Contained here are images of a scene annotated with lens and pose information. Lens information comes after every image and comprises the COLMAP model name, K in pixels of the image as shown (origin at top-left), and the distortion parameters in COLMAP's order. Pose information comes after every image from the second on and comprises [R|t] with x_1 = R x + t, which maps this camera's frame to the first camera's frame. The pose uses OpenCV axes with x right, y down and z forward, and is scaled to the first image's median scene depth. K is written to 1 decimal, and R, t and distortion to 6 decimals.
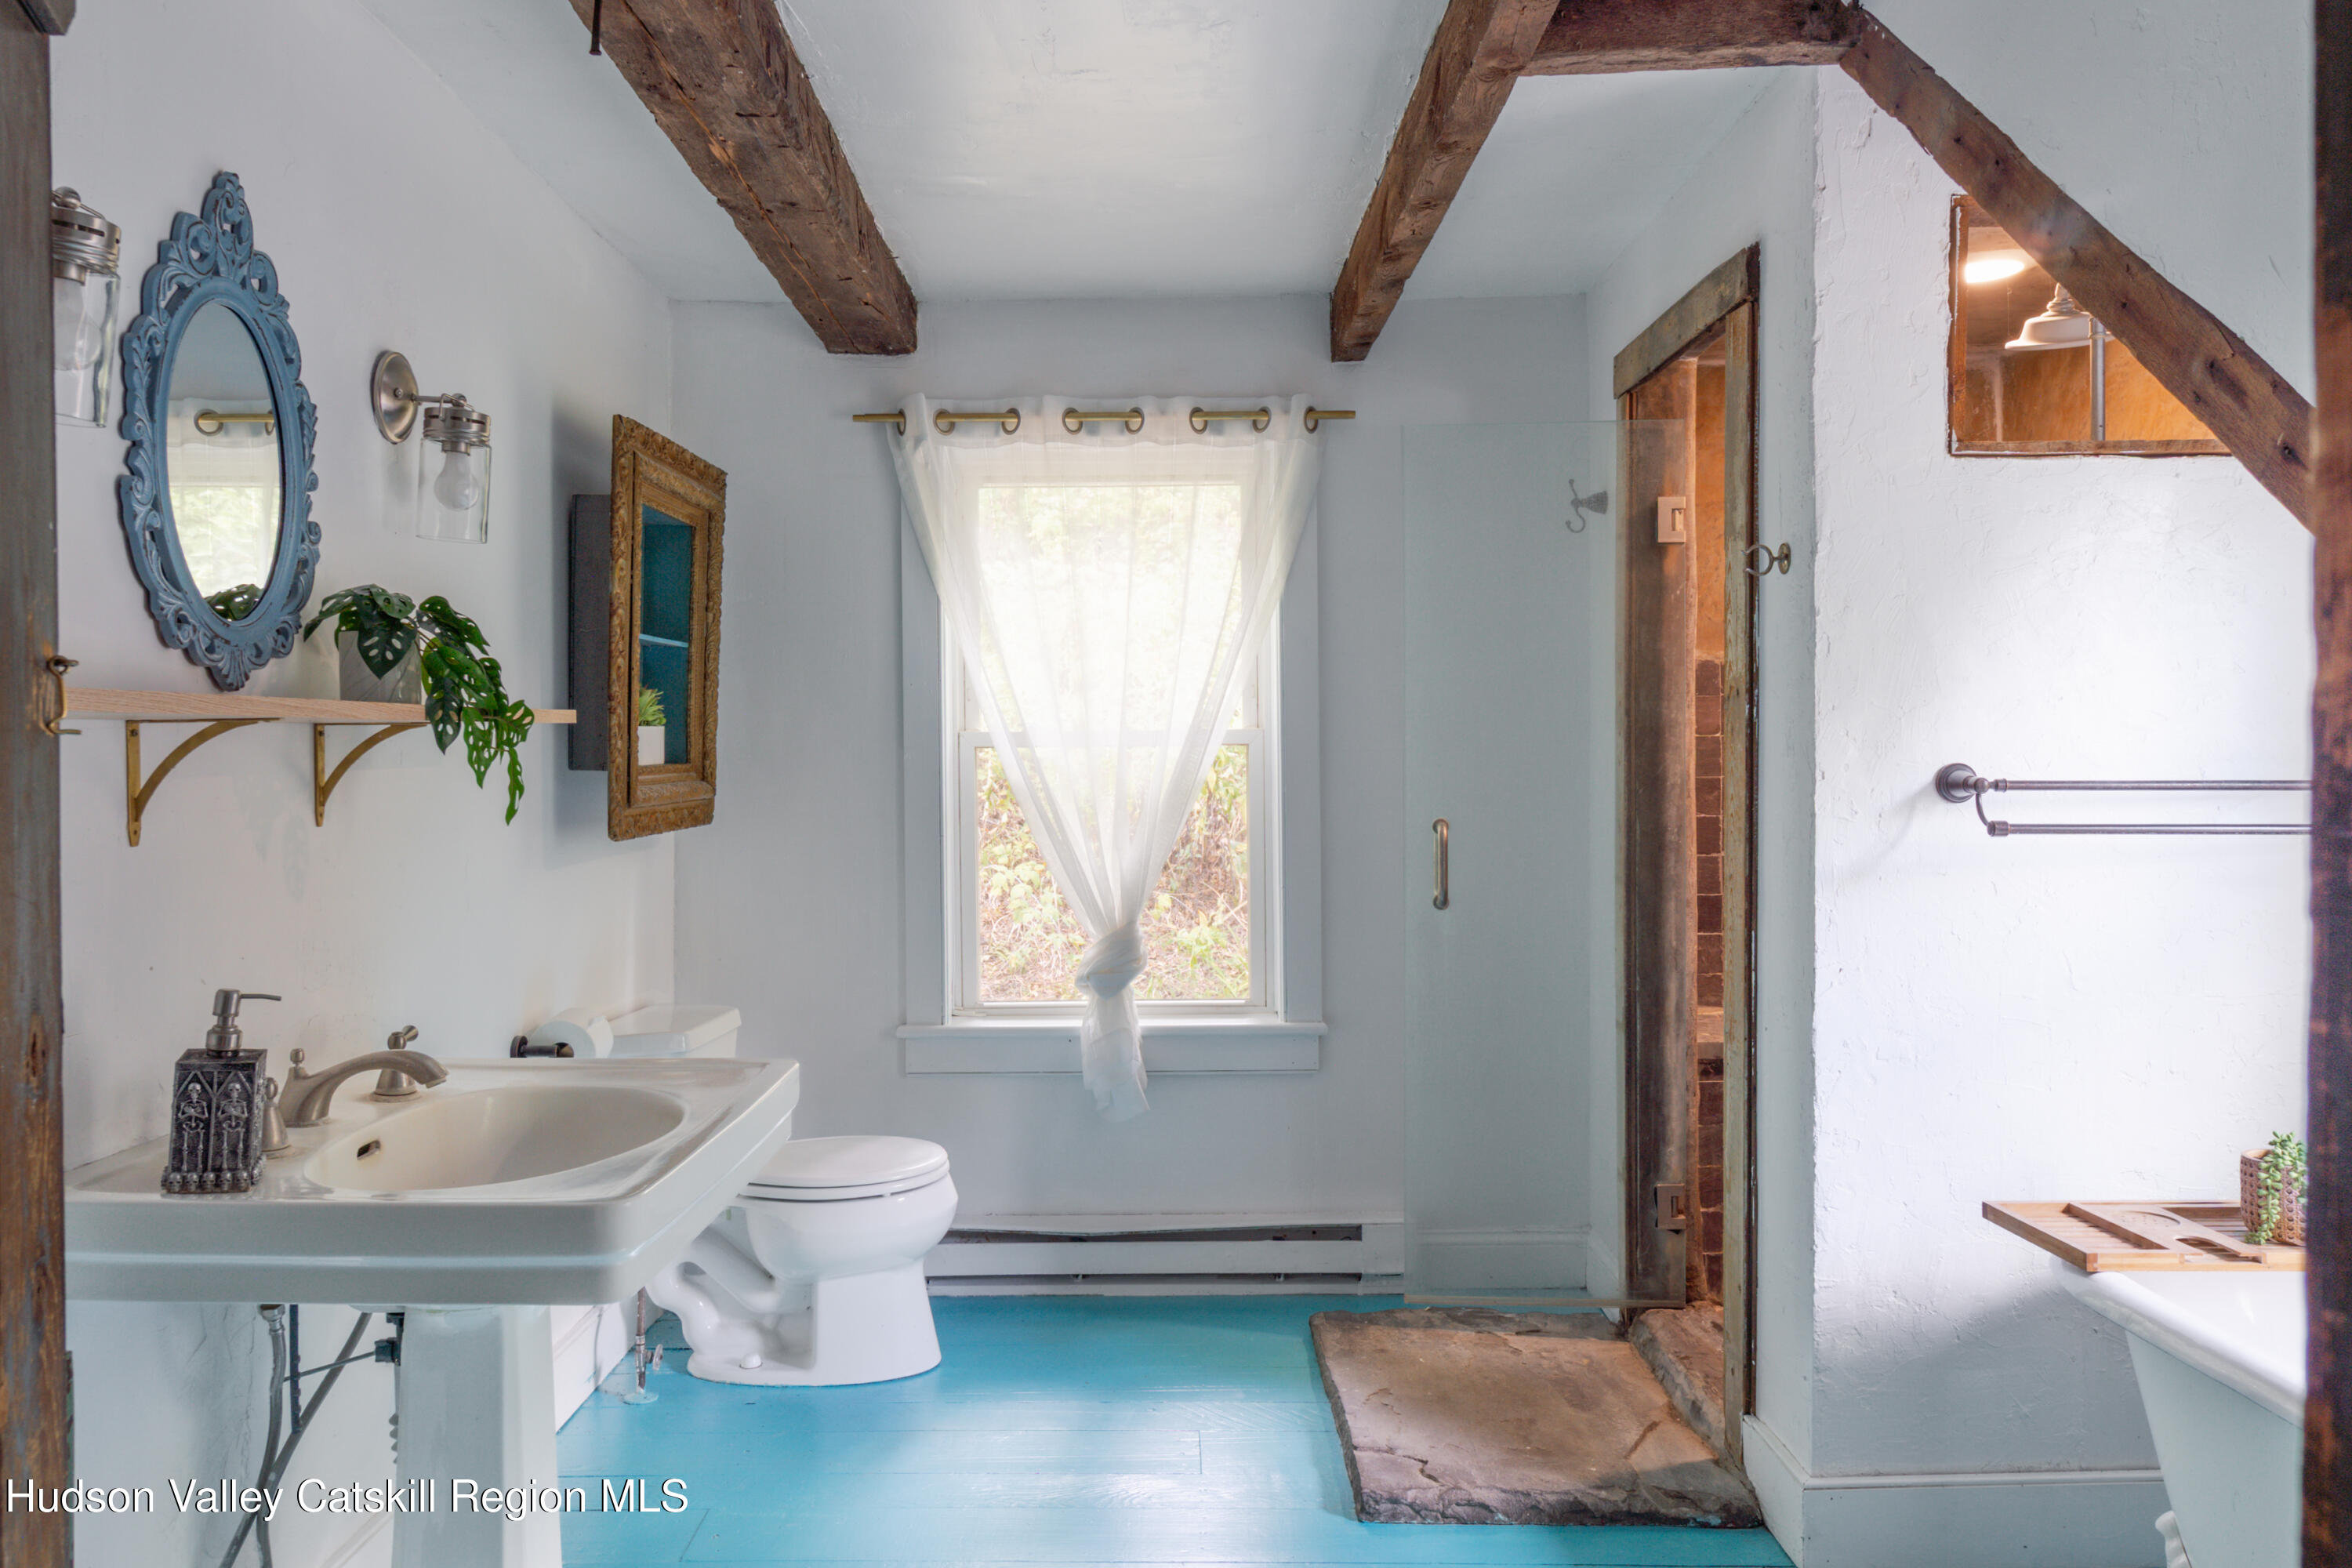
lens RADIAL K [[1646.7, 0, 1172.0], [0, 1646.7, 772.1], [0, 0, 1]] dist [-0.003271, 0.006495]
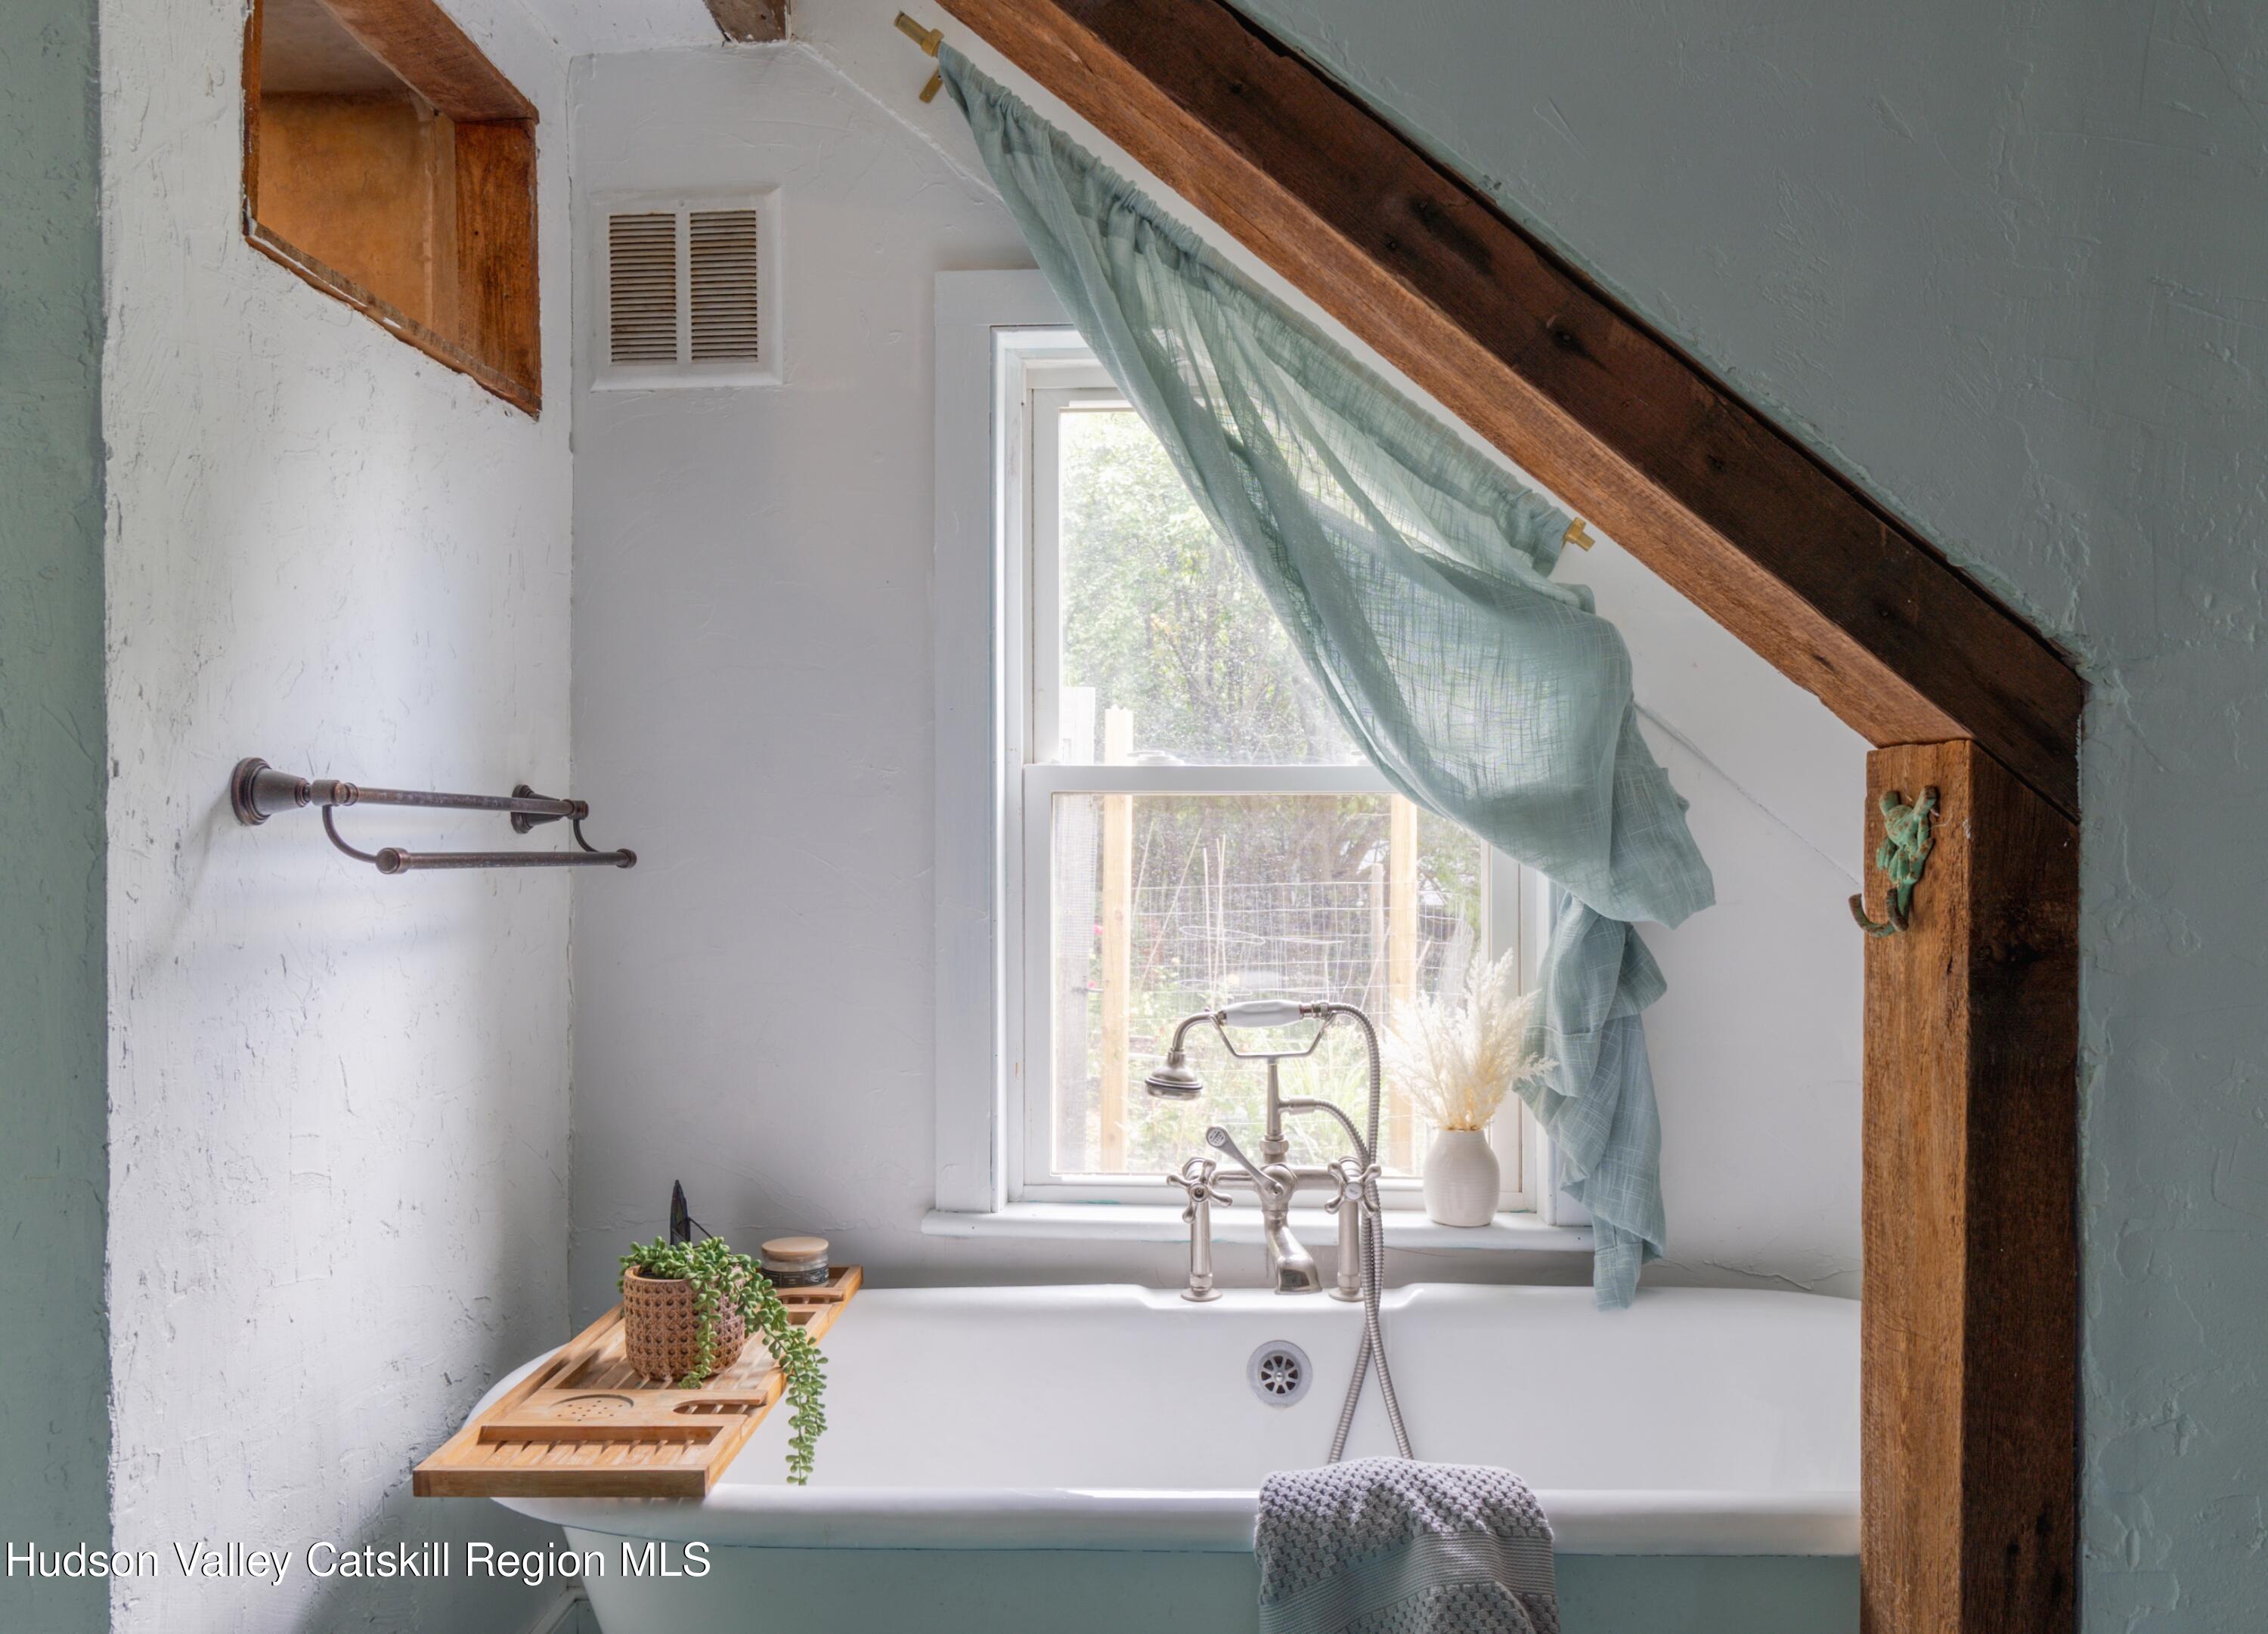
lens RADIAL K [[1740.4, 0, 1128.8], [0, 1740.4, 834.8], [0, 0, 1]] dist [0.001556, -0.006450]
pose [[0.079039, 0.008015, 0.996839, -0.128596], [0.021995, 0.999710, -0.009782, 0.036080], [-0.996629, 0.022699, 0.078839, 0.655481]]
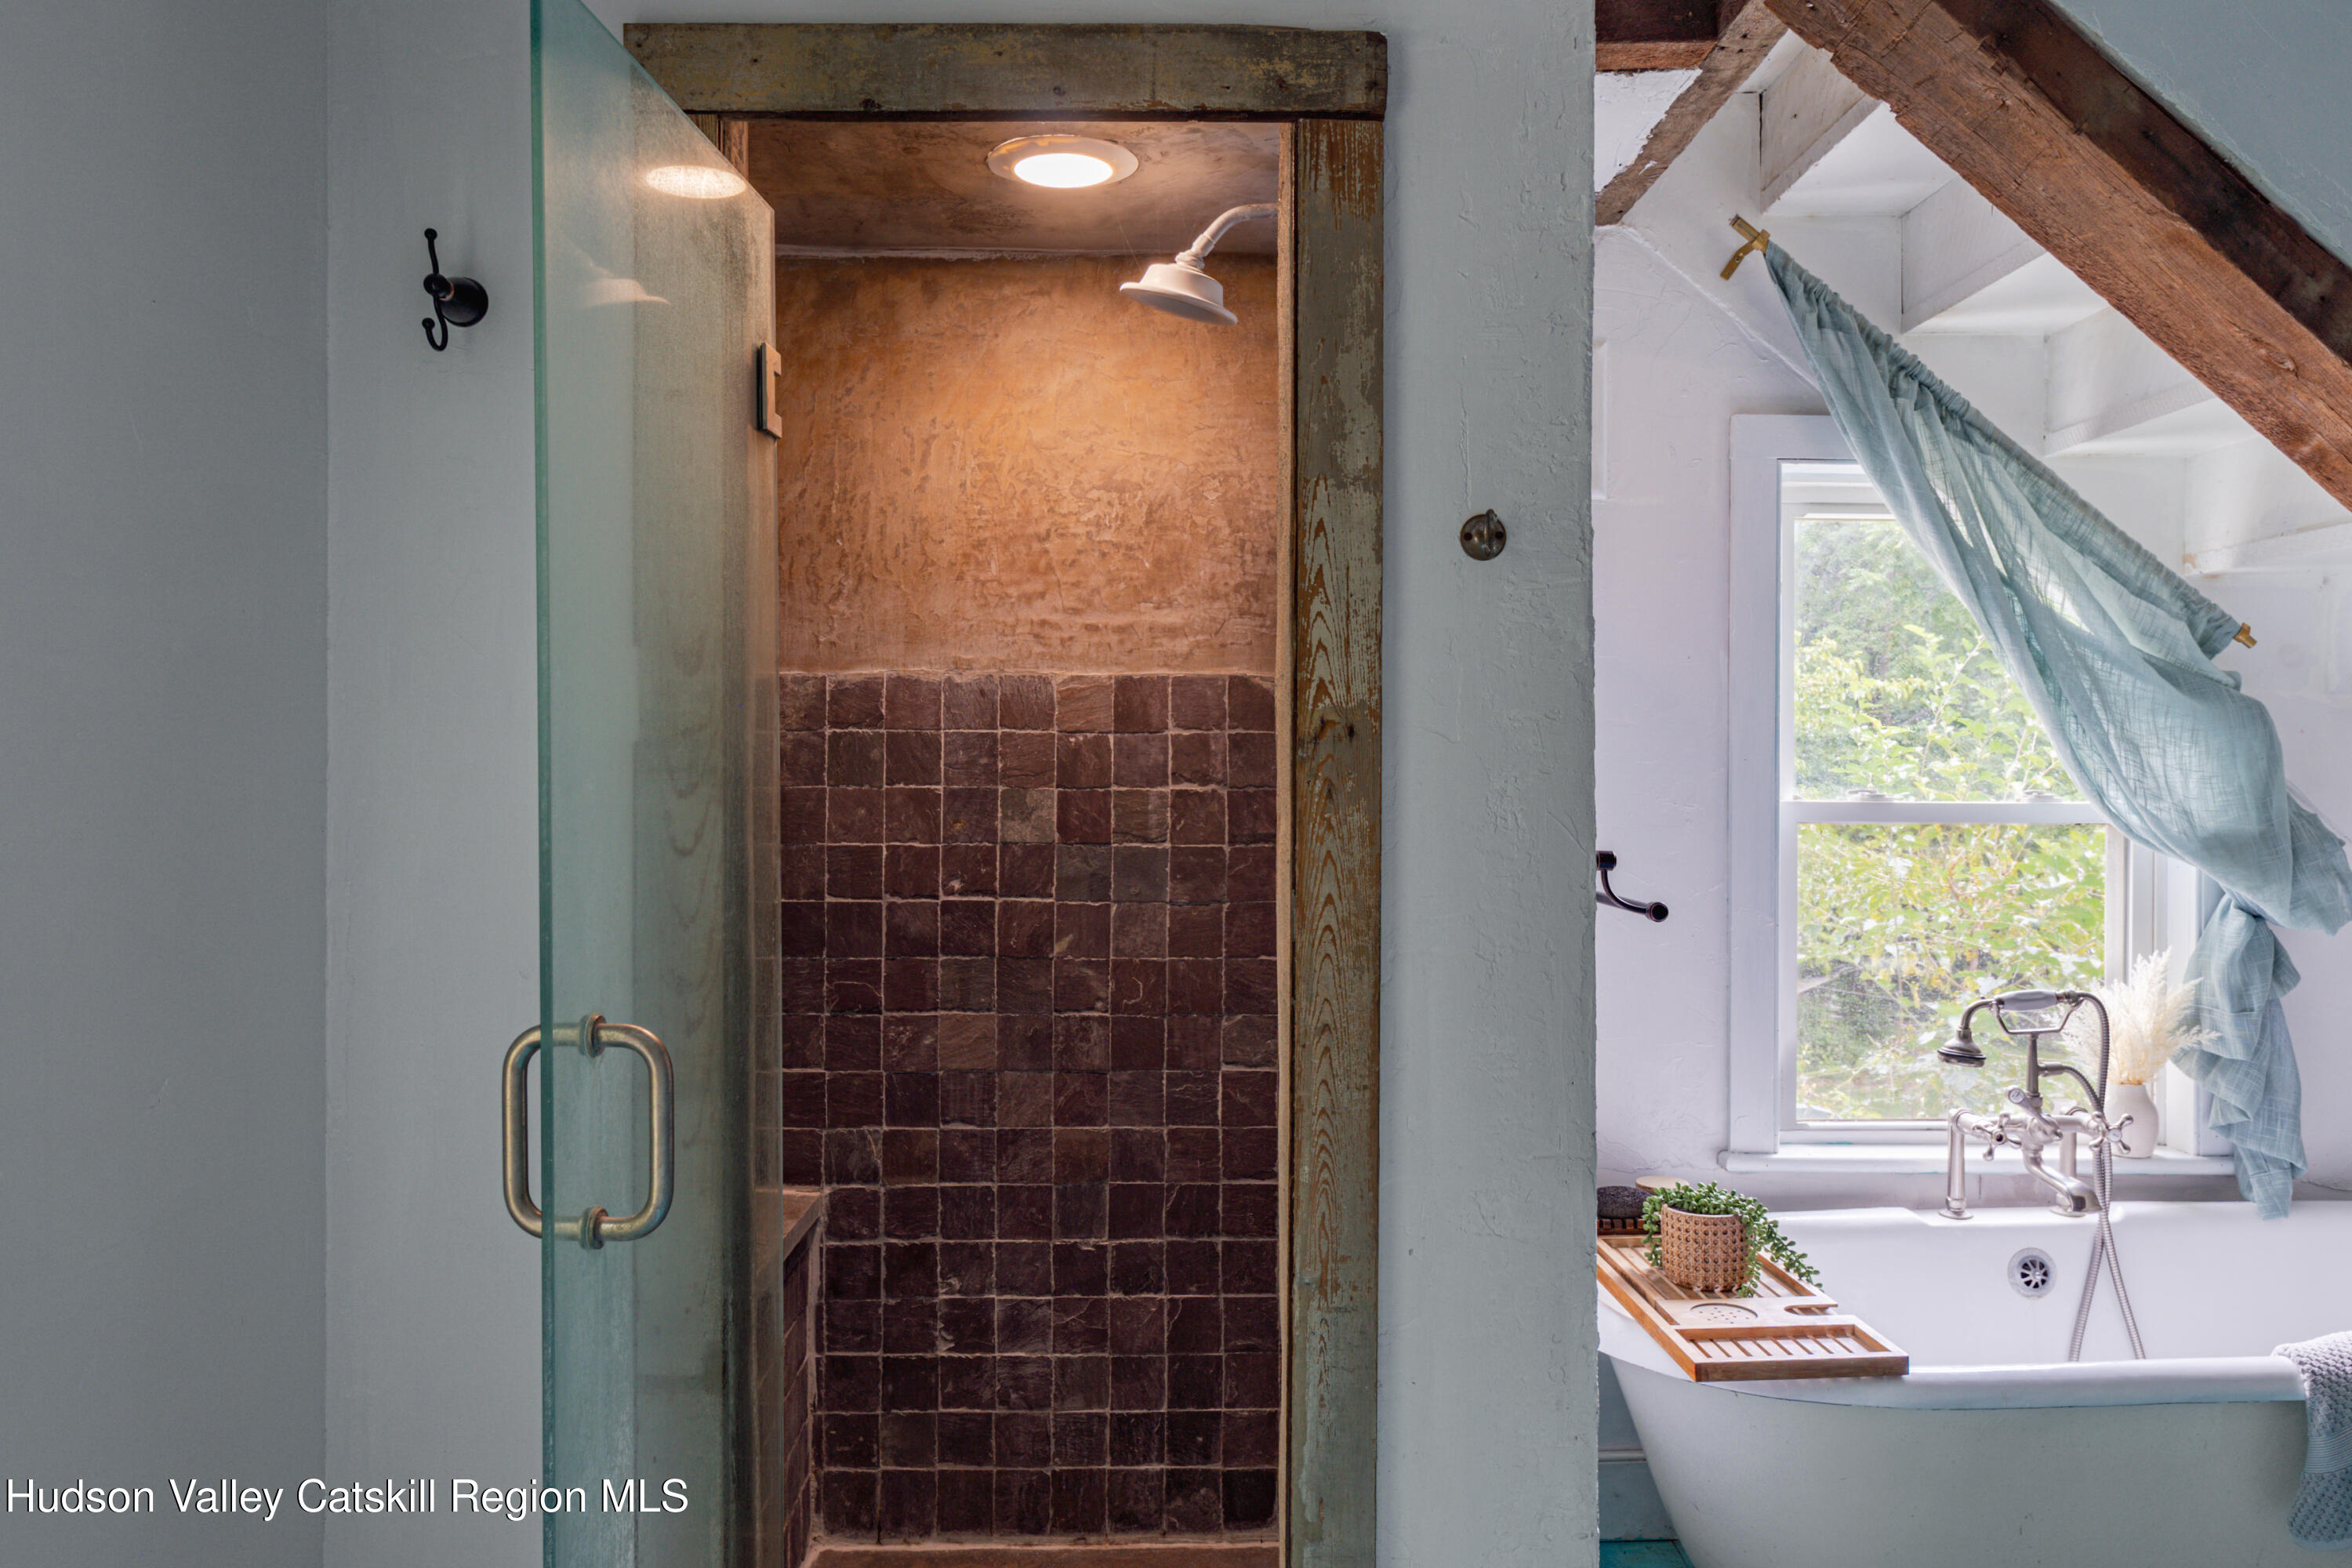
lens RADIAL K [[1646.7, 0, 1177.8], [0, 1646.7, 782.6], [0, 0, 1]] dist [-0.003271, 0.006495]
pose [[-0.022994, -0.004355, 0.999726, -0.319754], [0.018829, 0.999811, 0.004789, -0.039167], [-0.999558, 0.018934, -0.022908, 1.232671]]
